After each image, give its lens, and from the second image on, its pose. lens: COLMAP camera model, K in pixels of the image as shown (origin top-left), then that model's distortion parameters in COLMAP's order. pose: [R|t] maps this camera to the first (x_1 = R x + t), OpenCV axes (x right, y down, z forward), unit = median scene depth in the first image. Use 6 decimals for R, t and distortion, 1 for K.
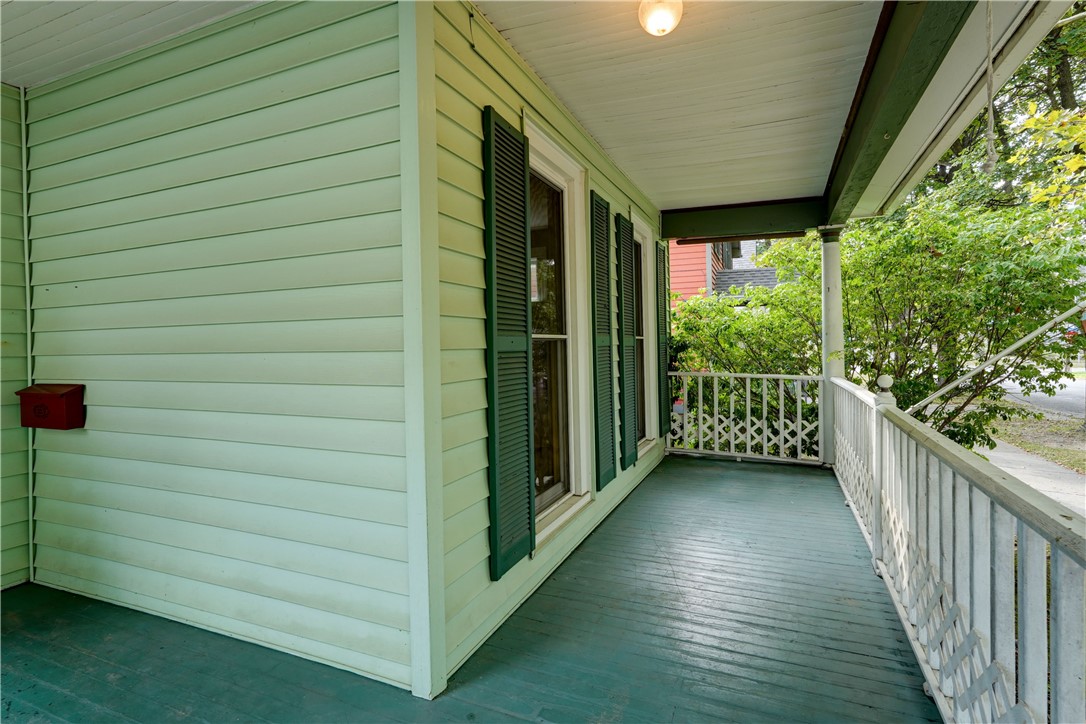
lens RADIAL K [[512.2, 0, 530.0], [0, 512.2, 350.2], [0, 0, 1]] dist [-0.000199, 0.001151]
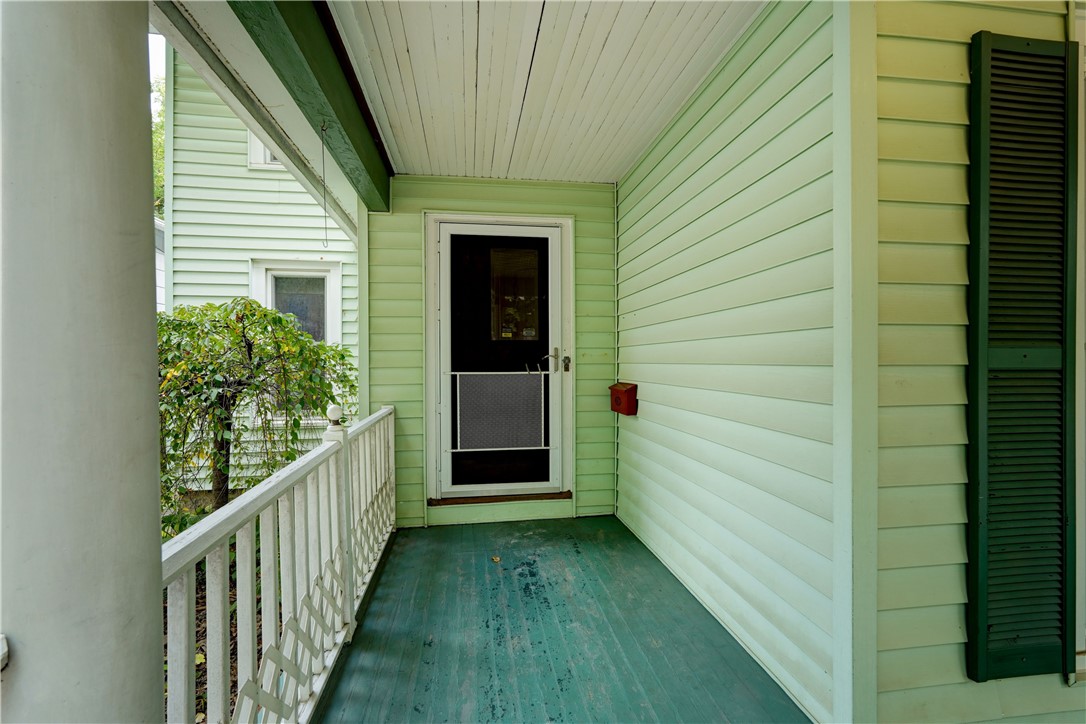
lens RADIAL K [[493.3, 0, 542.2], [0, 493.3, 368.8], [0, 0, 1]] dist [0.004013, 0.001216]
pose [[0.532864, 0.026772, -0.845778, 0.190346], [-0.012452, 0.999639, 0.023797, -0.007004], [0.846110, -0.002149, 0.533005, 0.093483]]
